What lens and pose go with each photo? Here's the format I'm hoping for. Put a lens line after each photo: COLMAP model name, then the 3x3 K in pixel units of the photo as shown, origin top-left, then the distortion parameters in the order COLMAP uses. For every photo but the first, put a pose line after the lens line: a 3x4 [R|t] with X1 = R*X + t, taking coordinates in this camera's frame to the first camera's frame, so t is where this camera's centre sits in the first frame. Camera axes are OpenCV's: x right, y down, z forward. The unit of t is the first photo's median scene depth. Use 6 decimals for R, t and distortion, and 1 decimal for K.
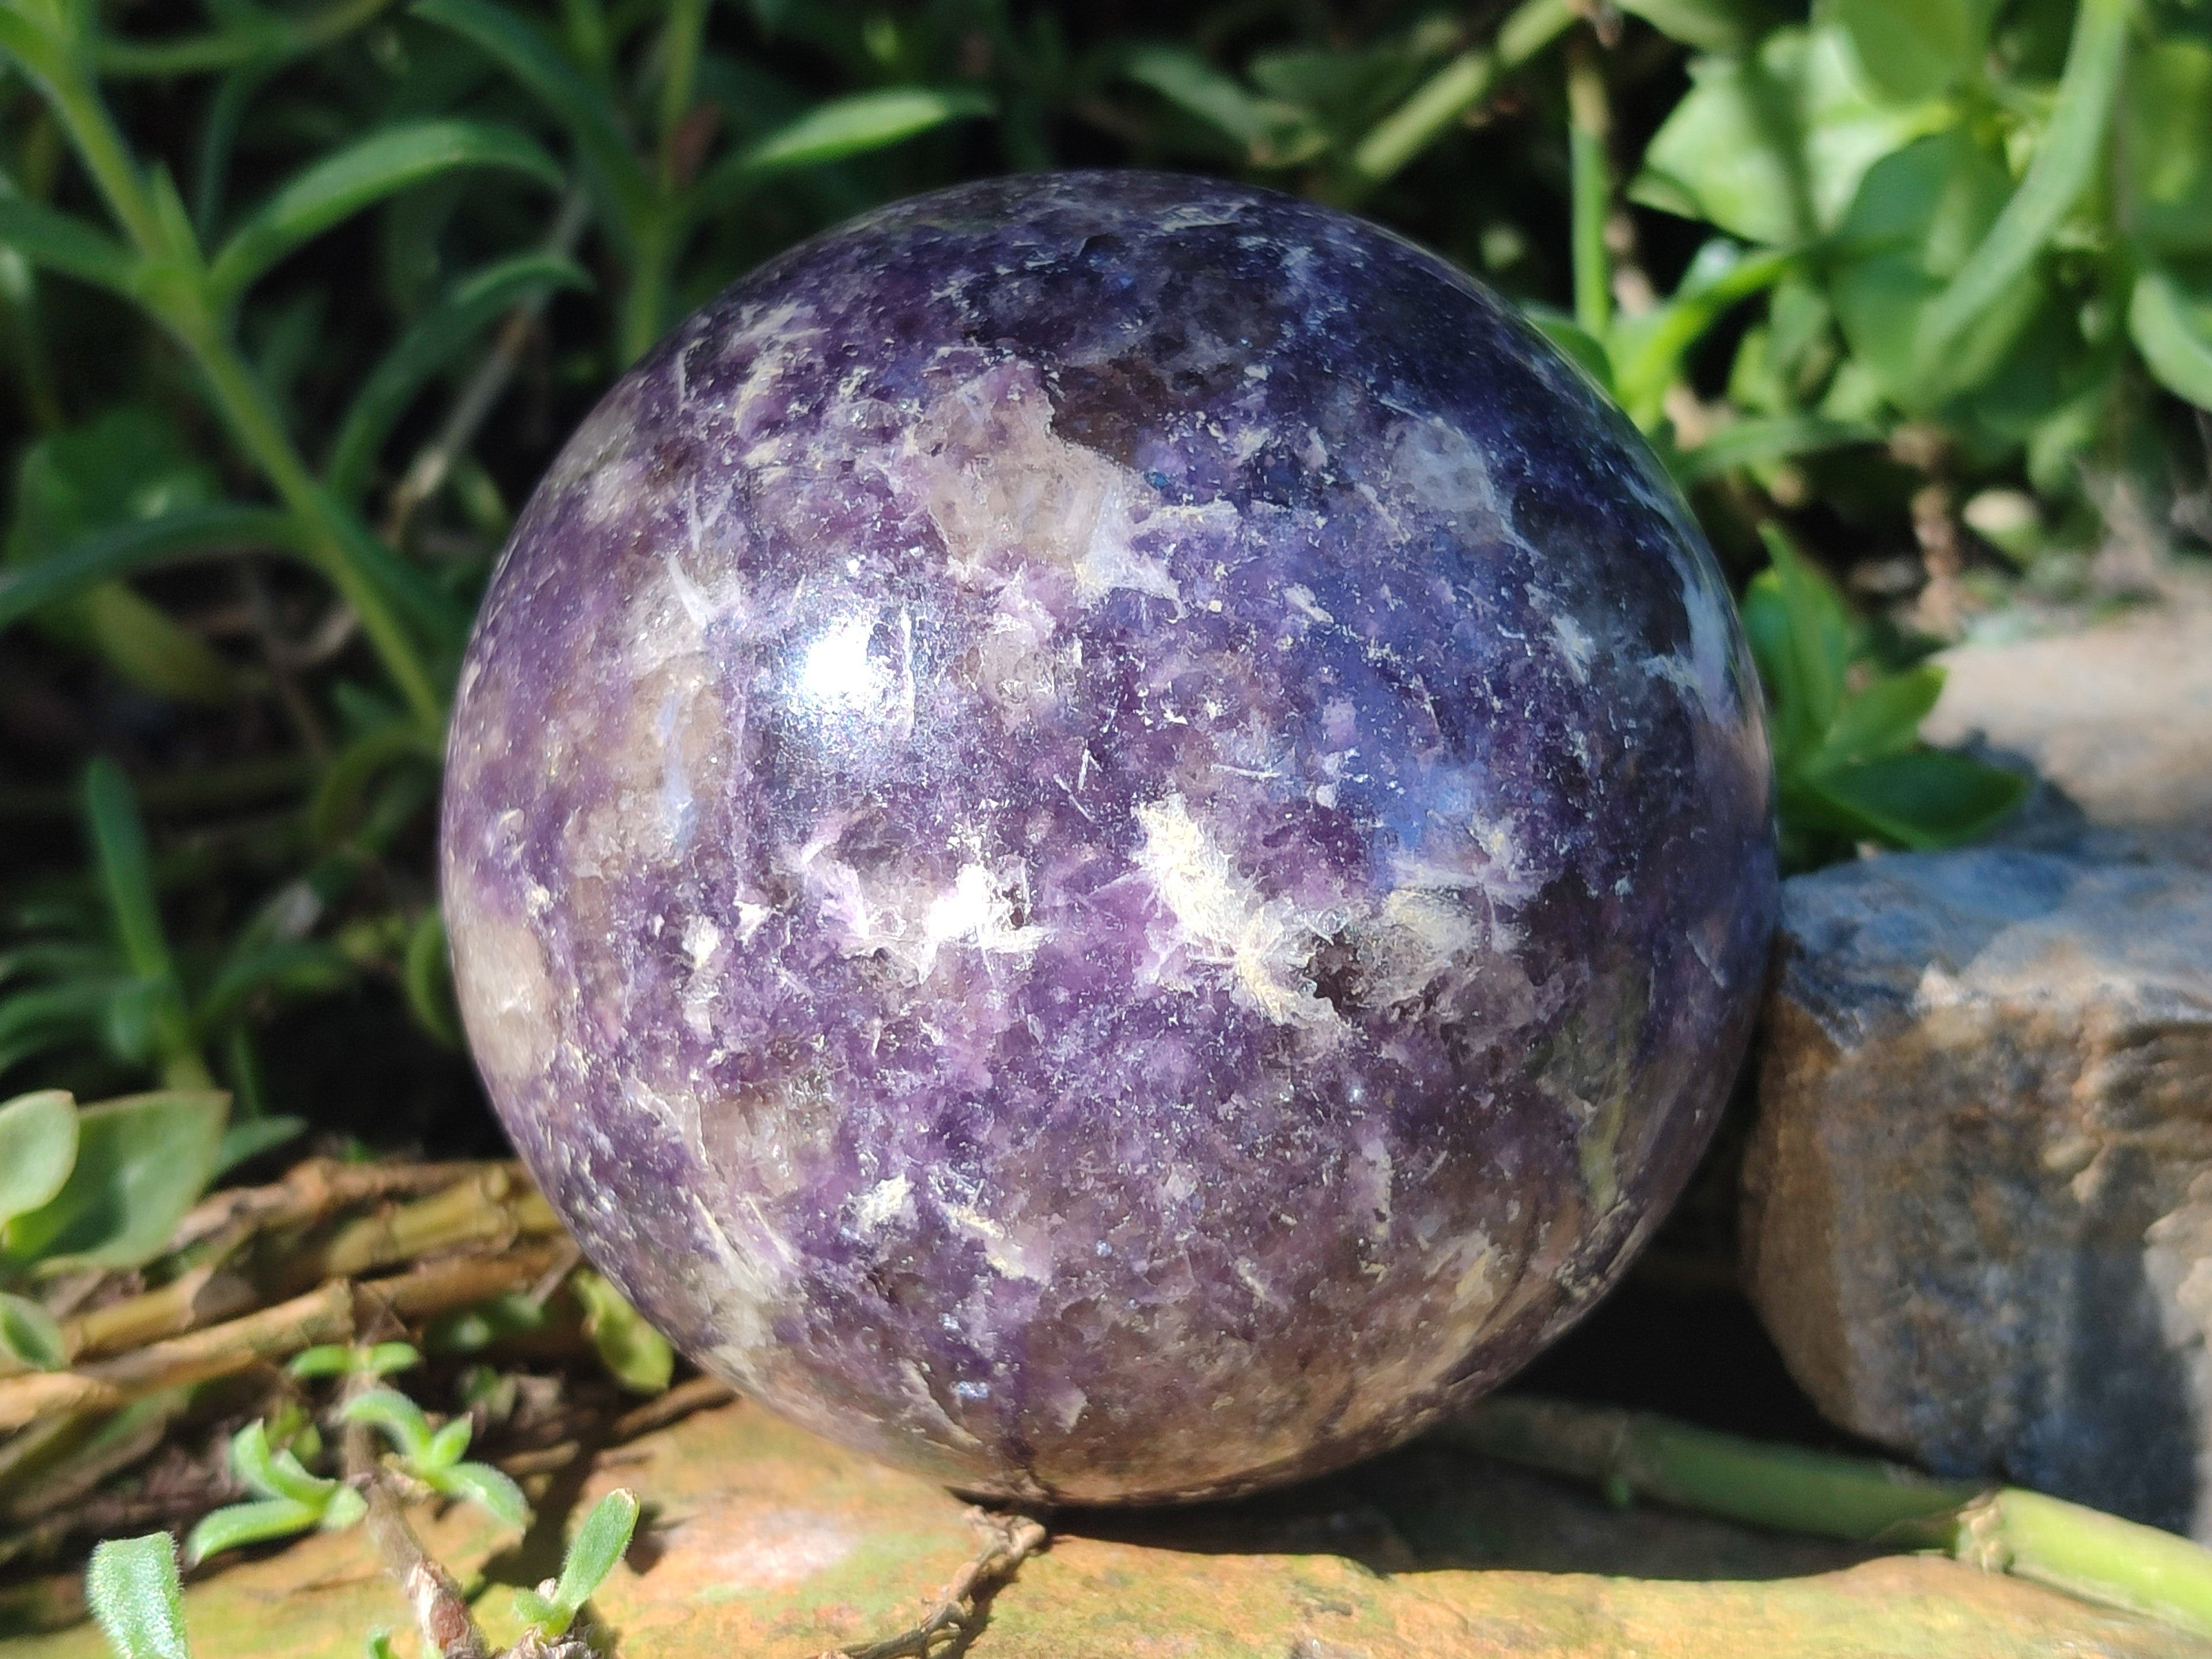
lens RADIAL K [[3334.8, 0, 1080.7], [0, 3334.8, 831.4], [0, 0, 1]] dist [0.385281, -2.206904]
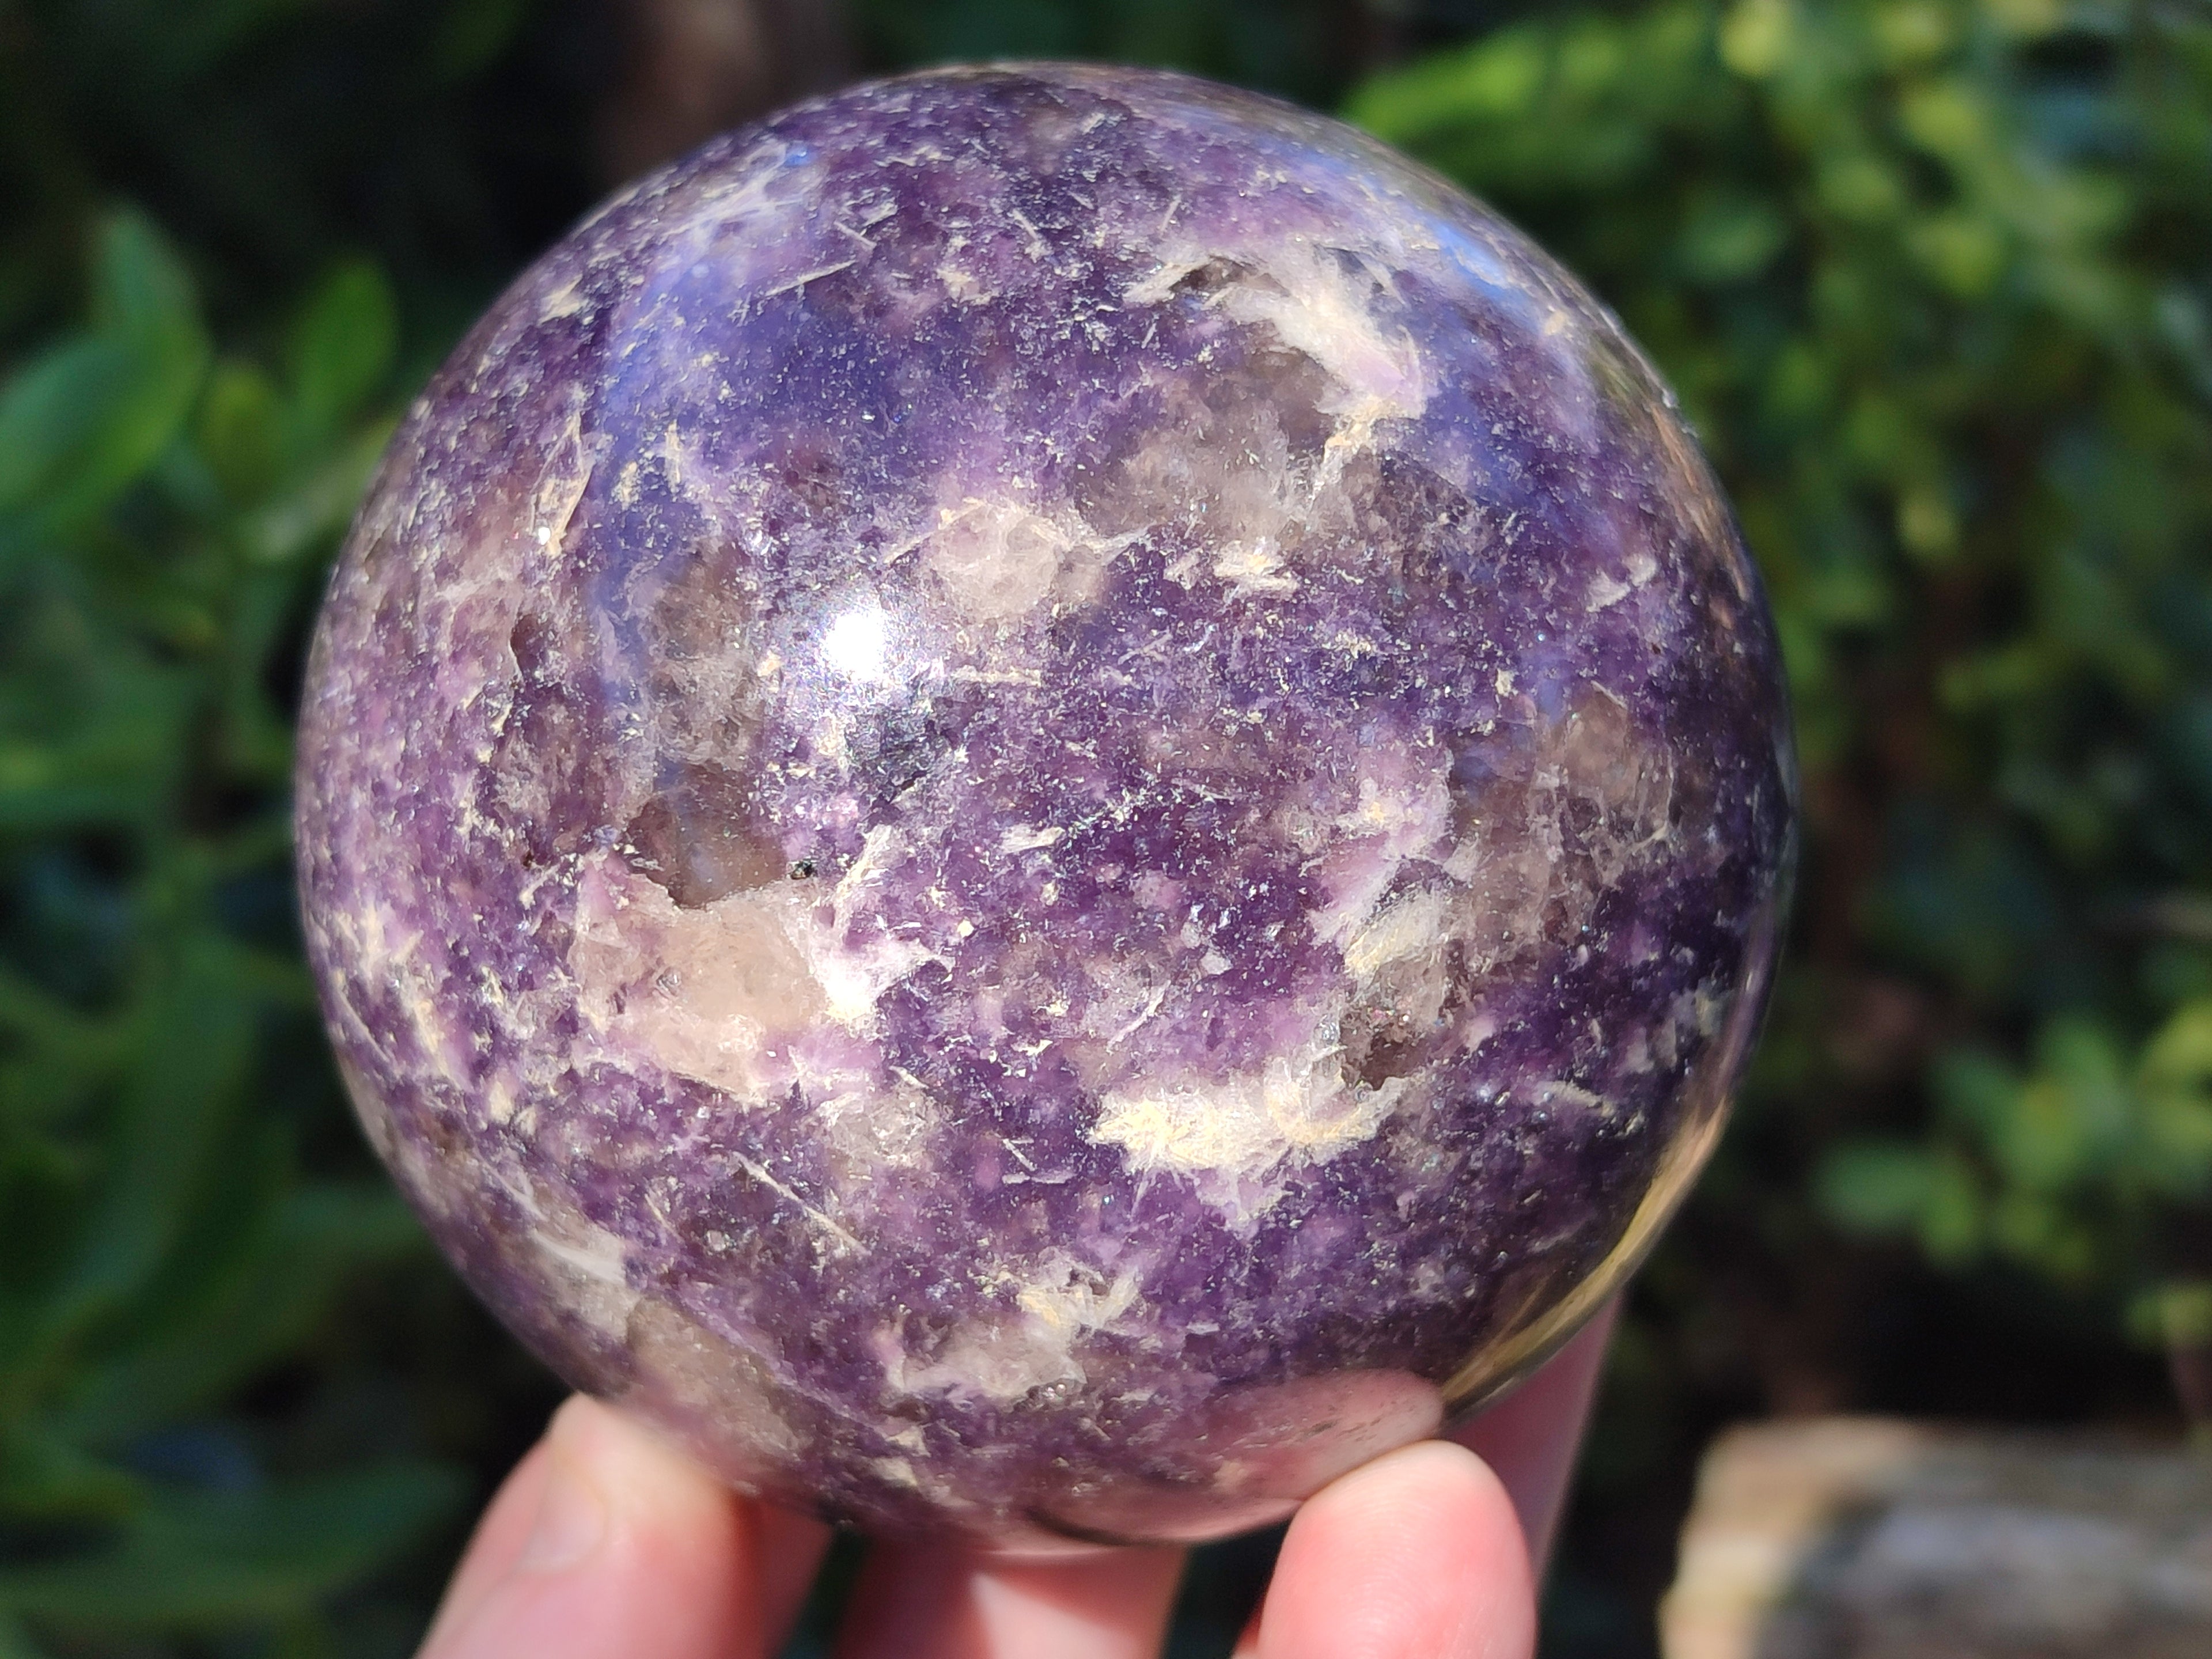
lens RADIAL K [[3334.8, 0, 1080.7], [0, 3334.8, 831.4], [0, 0, 1]] dist [0.385281, -2.206904]
pose [[0.633637, -0.716855, -0.290900, 0.327657], [0.770590, 0.551526, 0.319389, -0.333218], [-0.068516, -0.426541, 0.901869, 0.226371]]
